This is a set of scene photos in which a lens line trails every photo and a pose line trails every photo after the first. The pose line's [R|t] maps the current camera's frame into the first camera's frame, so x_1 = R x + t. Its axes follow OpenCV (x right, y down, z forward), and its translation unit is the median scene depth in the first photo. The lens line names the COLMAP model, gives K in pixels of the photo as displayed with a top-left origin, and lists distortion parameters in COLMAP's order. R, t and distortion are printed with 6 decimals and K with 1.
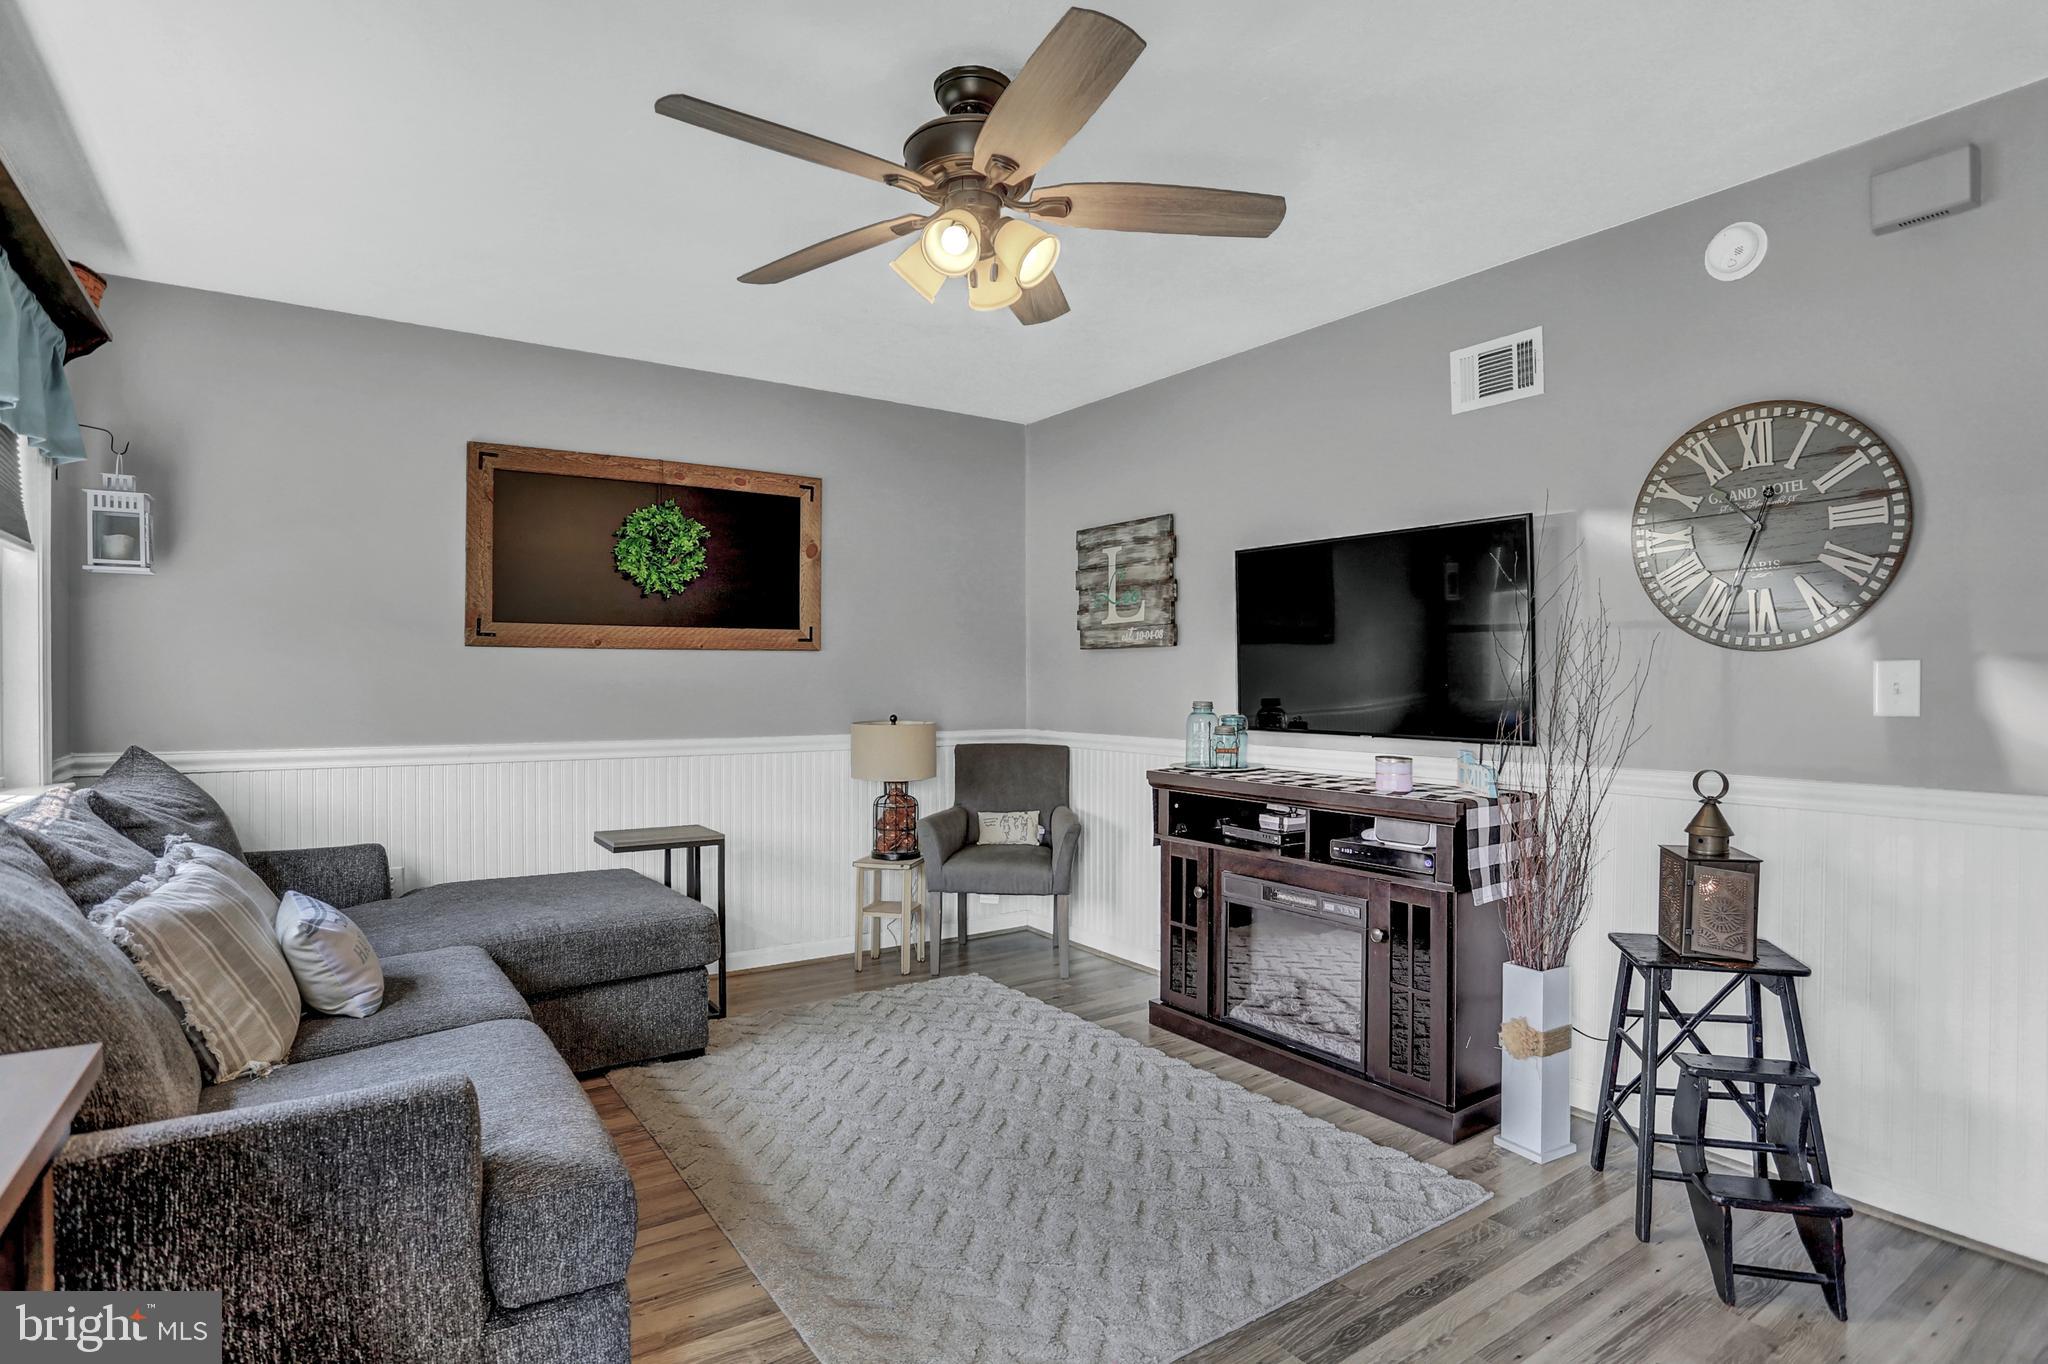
lens RADIAL K [[1099.1, 0, 1024.0], [0, 1099.1, 682.0], [0, 0, 1]] dist [-0.110467, 0.087090]
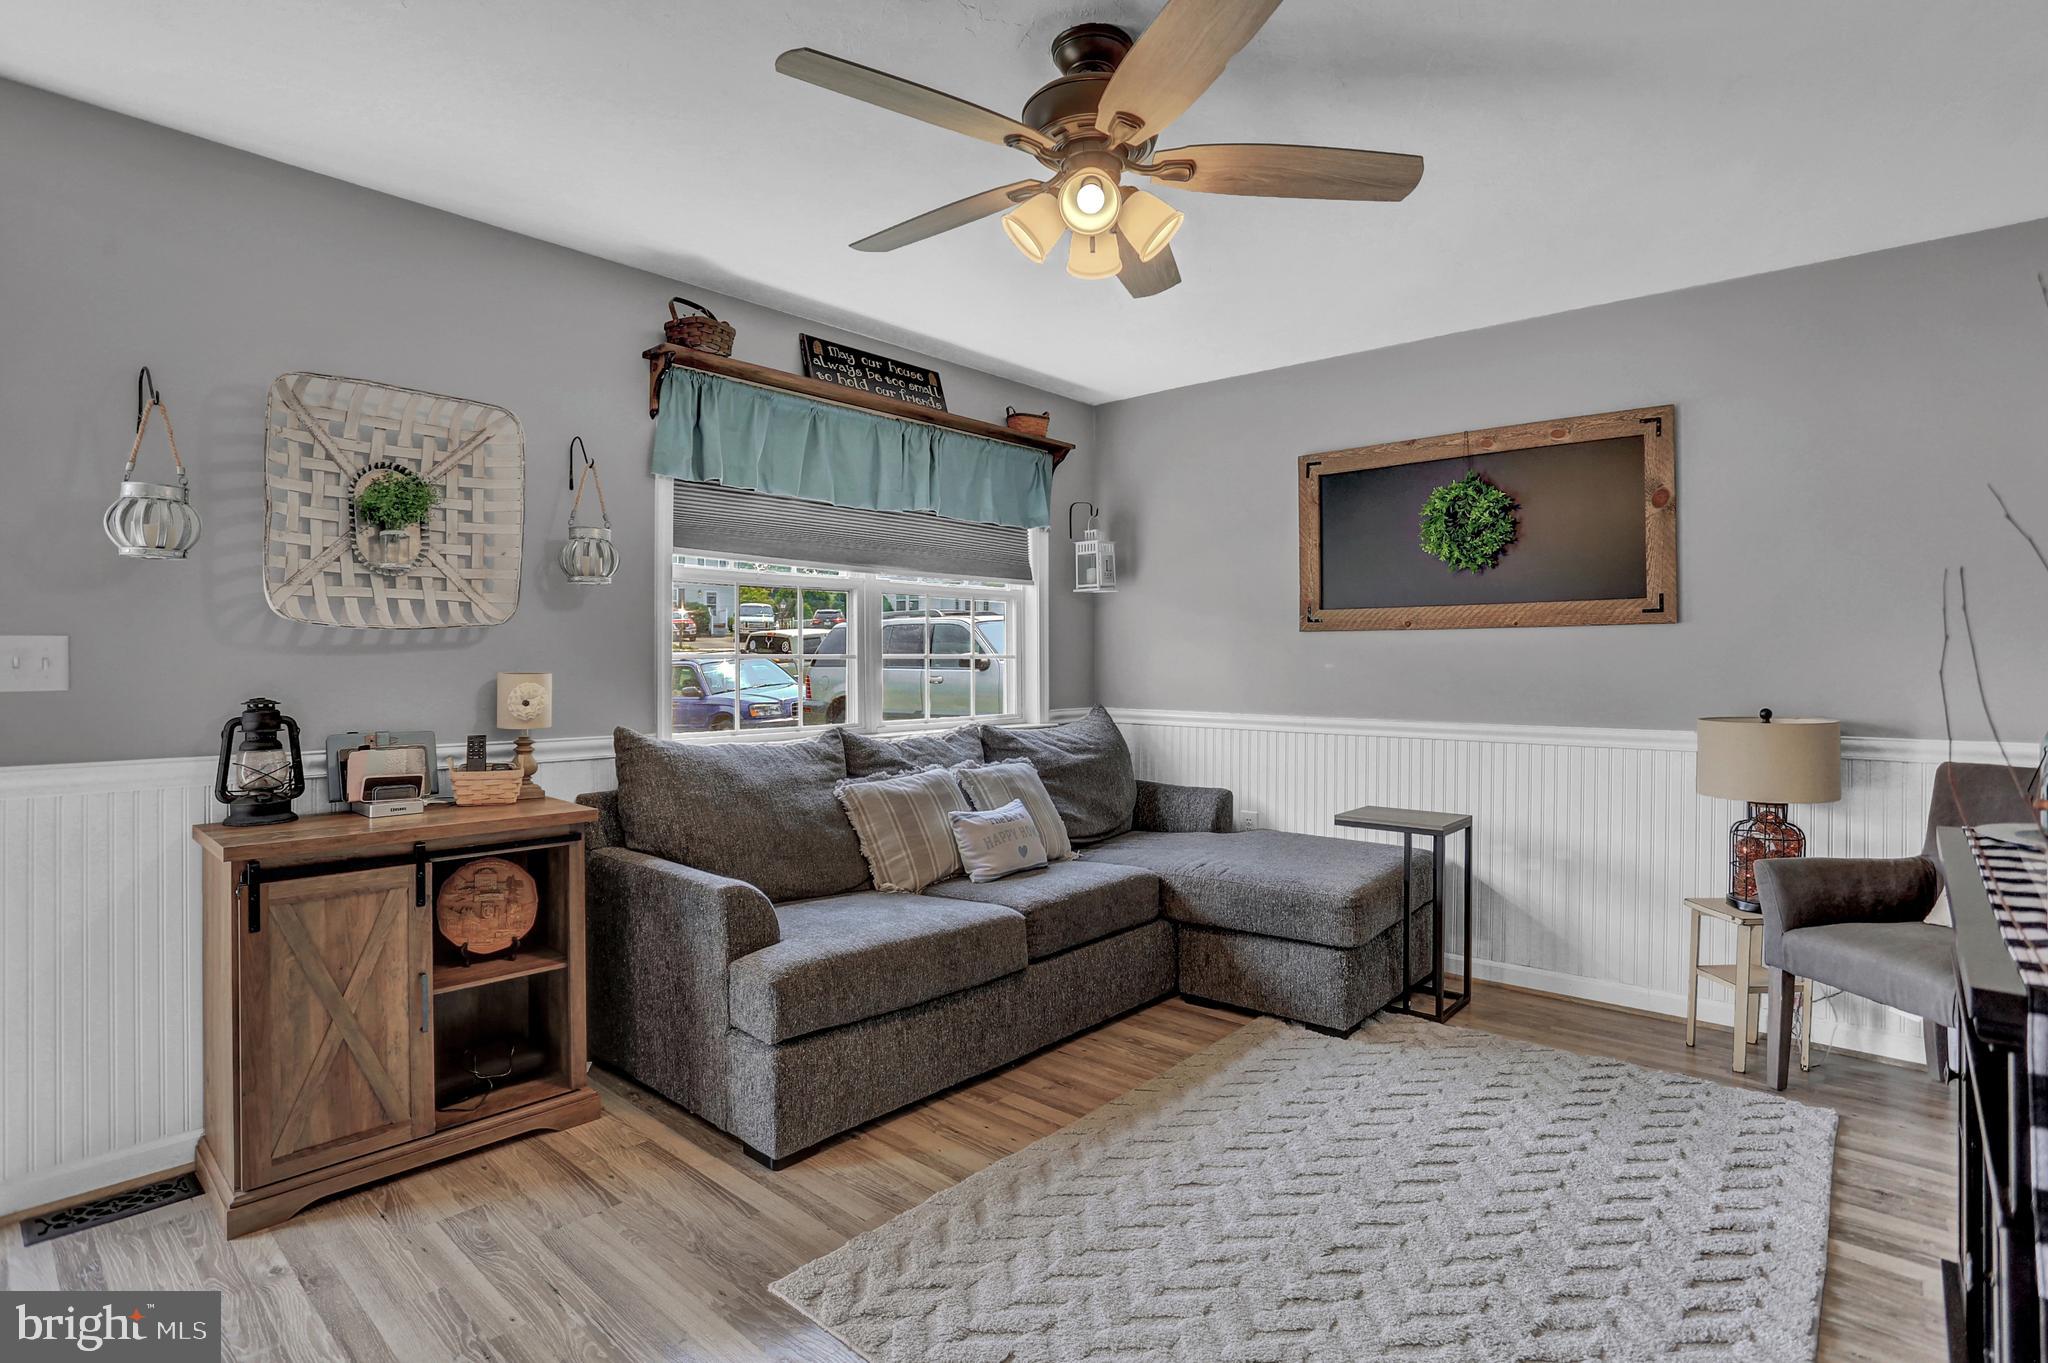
lens RADIAL K [[1033.1, 0, 991.8], [0, 1033.1, 652.6], [0, 0, 1]] dist [-0.063716, 0.027258]
pose [[0.192979, -0.006918, -0.981178, 0.507932], [0.000126, 0.999975, -0.007026, -0.002821], [0.981203, 0.001232, 0.192975, 0.448904]]
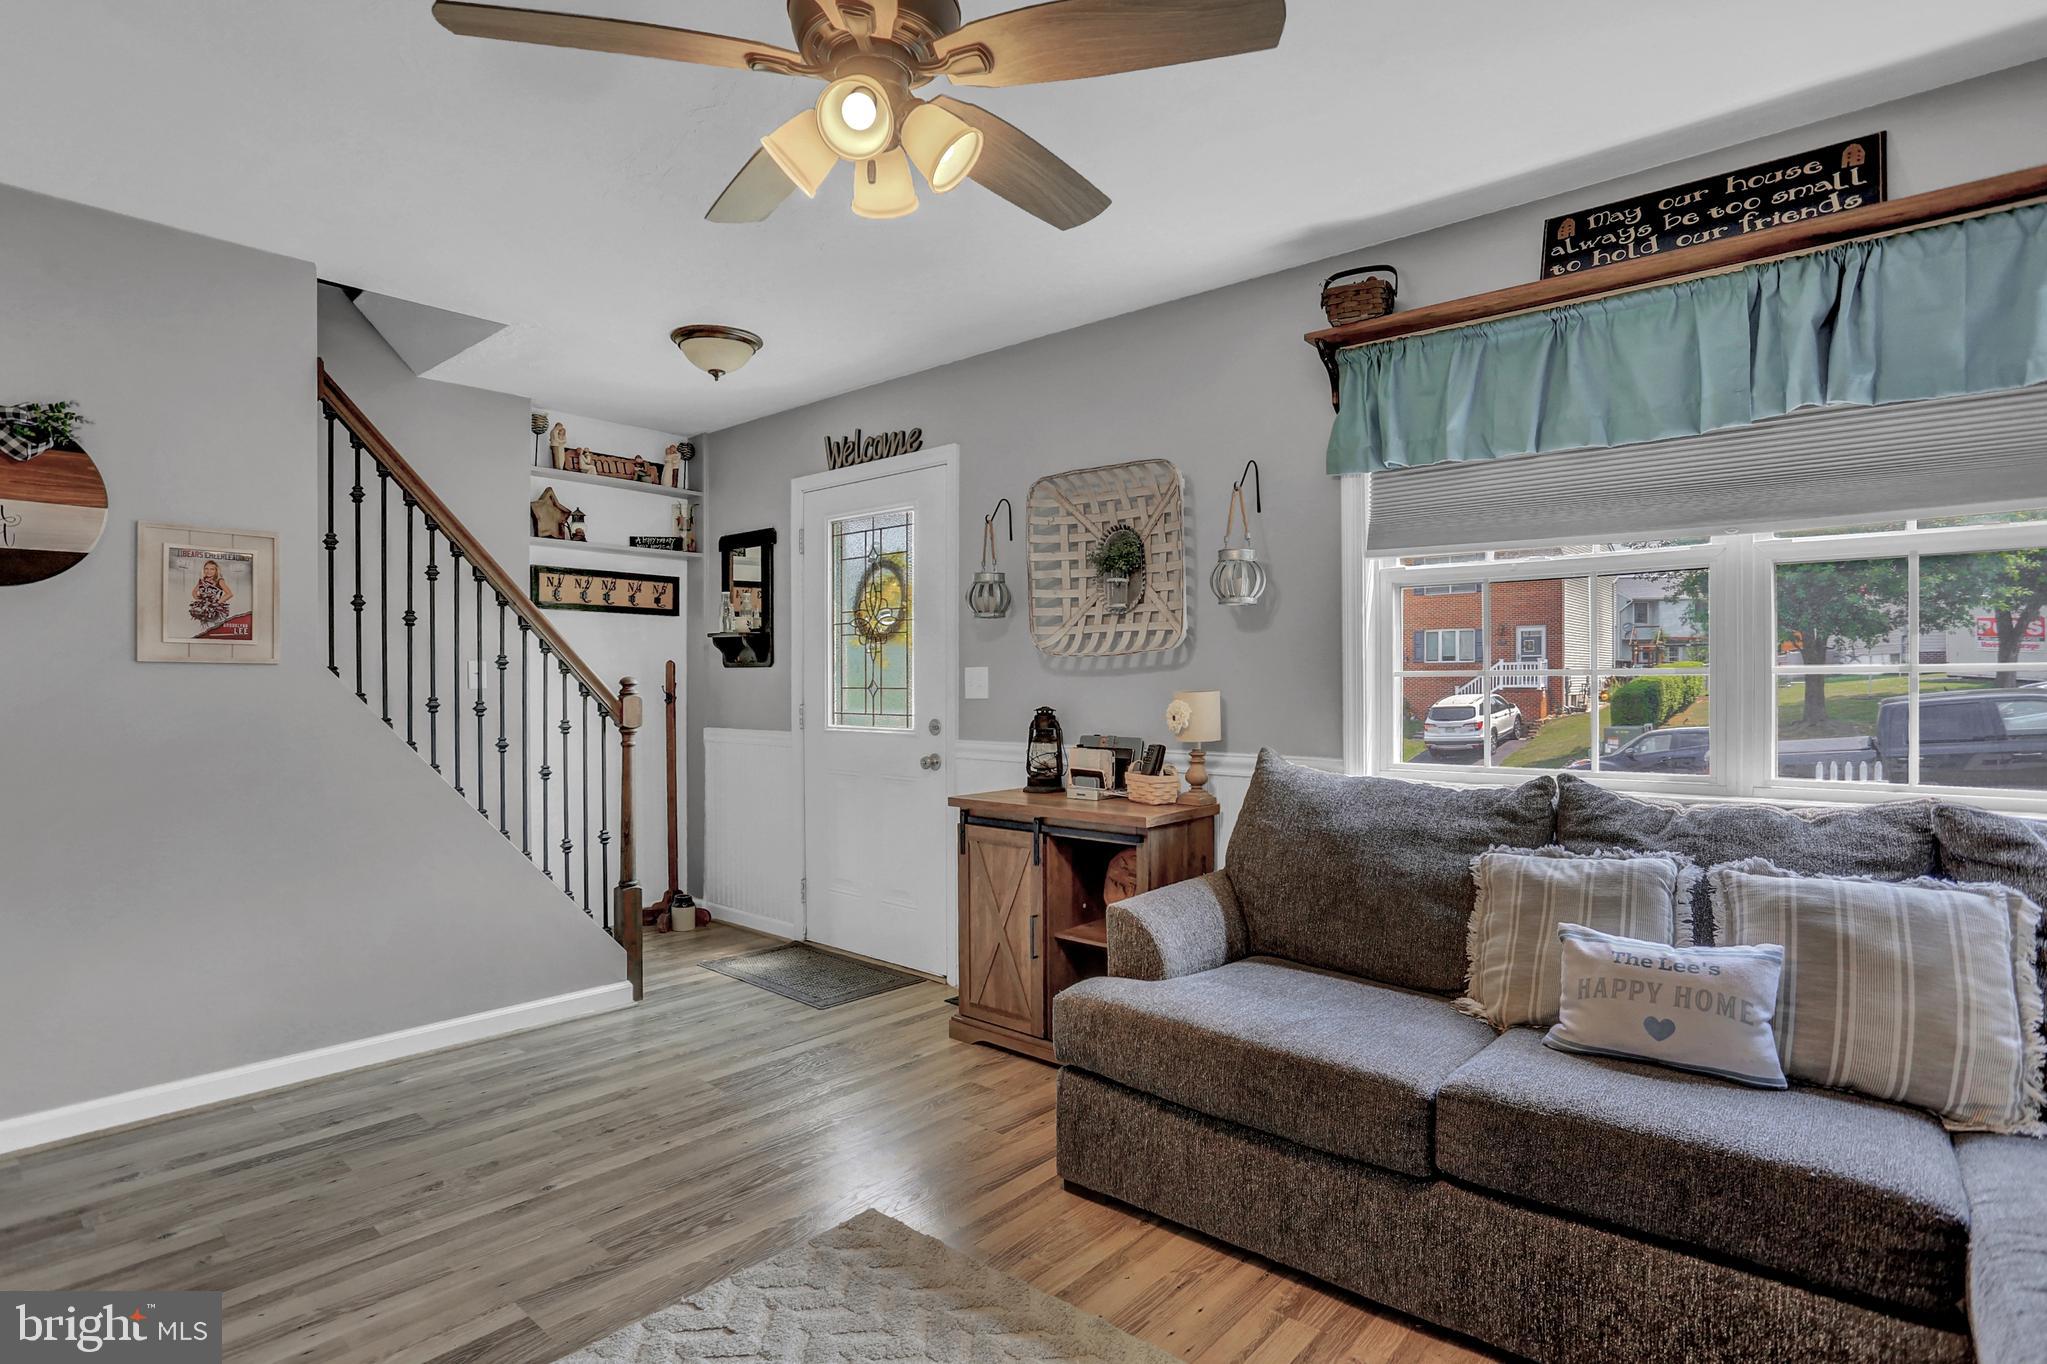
lens RADIAL K [[1064.1, 0, 1022.9], [0, 1064.1, 684.6], [0, 0, 1]] dist [-0.066560, 0.032140]
pose [[-0.978077, 0.006451, -0.208143, -0.007267], [0.006106, 0.999979, 0.002301, -0.001129], [0.208153, 0.000979, -0.978096, 1.106788]]
